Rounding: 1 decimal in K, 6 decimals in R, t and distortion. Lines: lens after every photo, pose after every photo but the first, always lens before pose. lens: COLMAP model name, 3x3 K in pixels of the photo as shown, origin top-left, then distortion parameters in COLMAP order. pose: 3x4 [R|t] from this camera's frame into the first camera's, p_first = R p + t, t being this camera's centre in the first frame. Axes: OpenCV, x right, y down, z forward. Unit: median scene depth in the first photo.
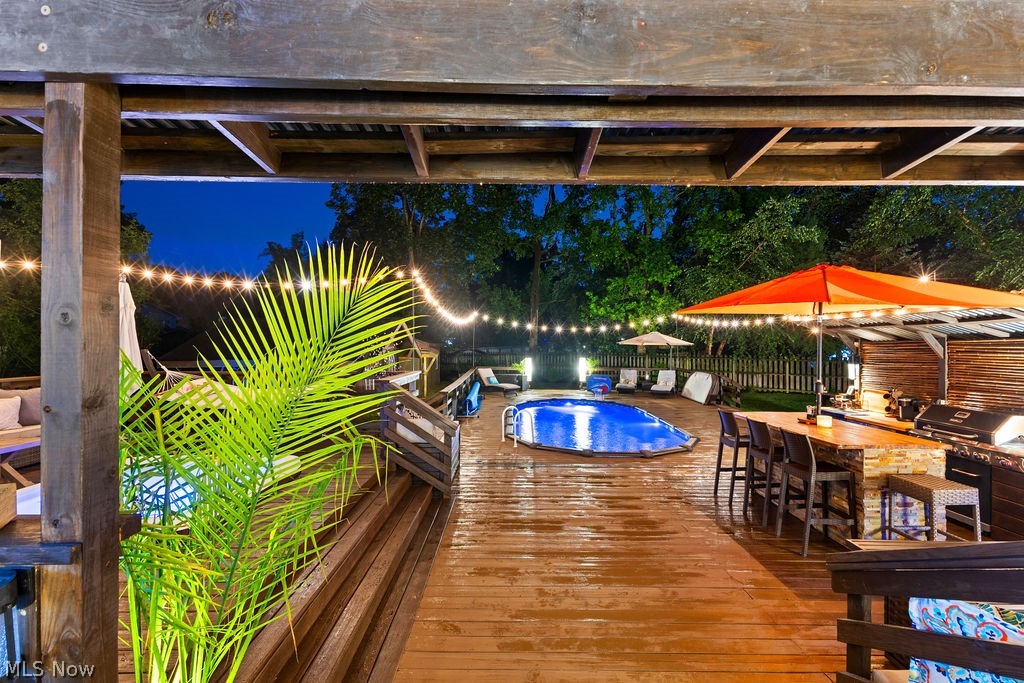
lens RADIAL K [[438.6, 0, 512.2], [0, 438.6, 339.4], [0, 0, 1]] dist [0.009114, -0.001279]
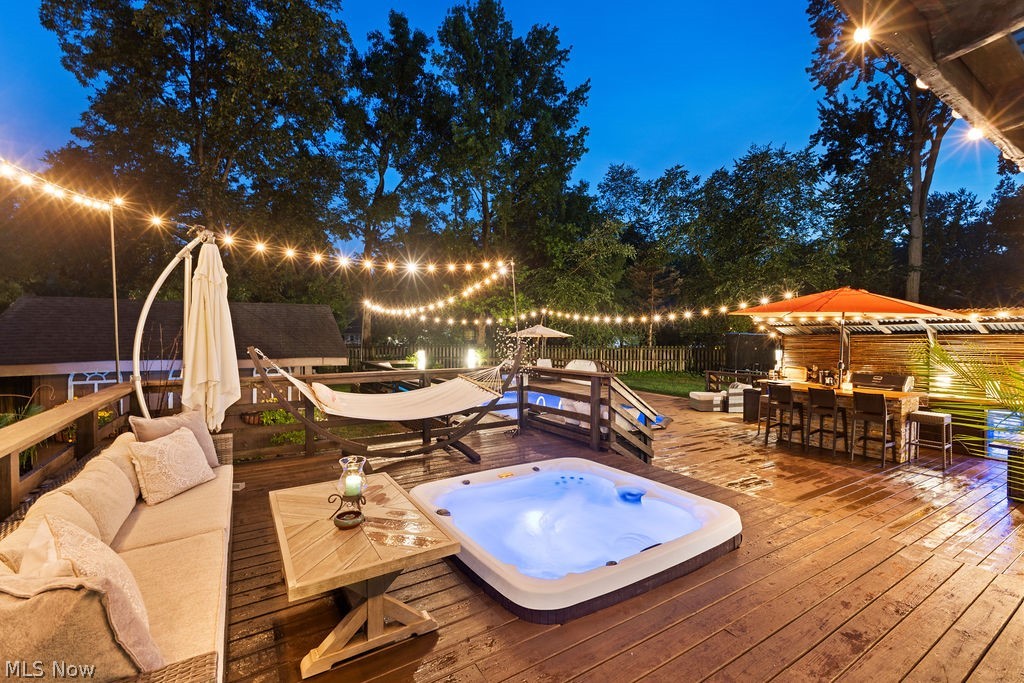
lens RADIAL K [[438.6, 0, 512.2], [0, 438.6, 339.4], [0, 0, 1]] dist [0.009114, -0.001279]
pose [[0.850726, -0.008724, 0.525538, -0.424556], [-0.002925, 0.999768, 0.021332, -0.005782], [-0.525602, -0.019685, 0.850503, 0.102482]]
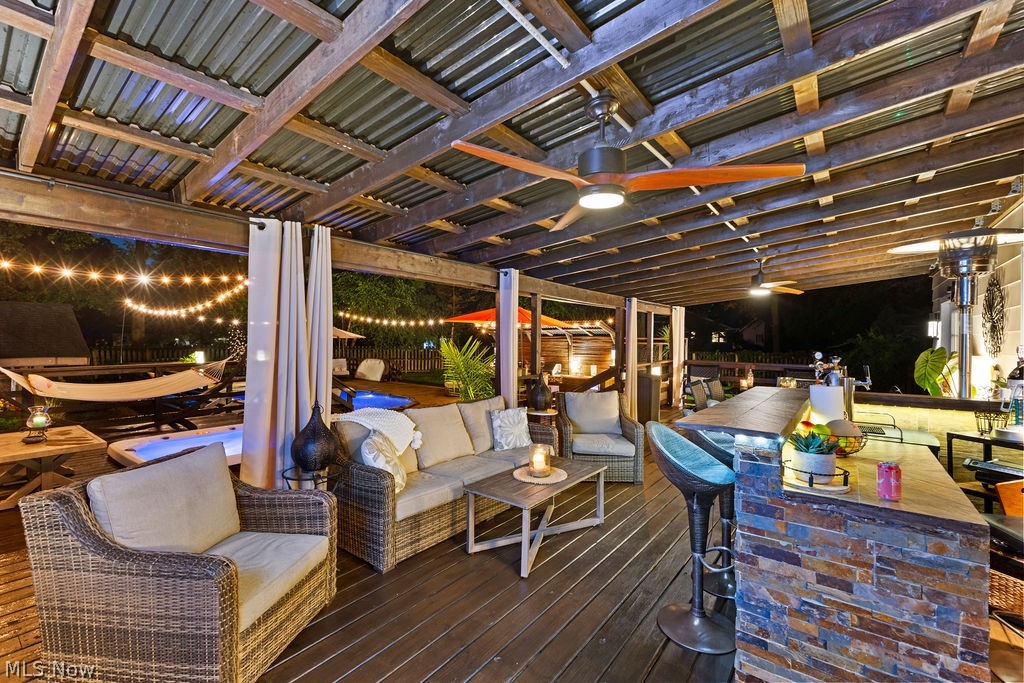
lens RADIAL K [[438.6, 0, 512.2], [0, 438.6, 339.4], [0, 0, 1]] dist [0.009114, -0.001279]
pose [[0.611421, -0.005567, 0.791286, -0.428236], [-0.010435, 0.999832, 0.015098, -0.008175], [-0.791236, -0.017488, 0.611260, -0.160045]]
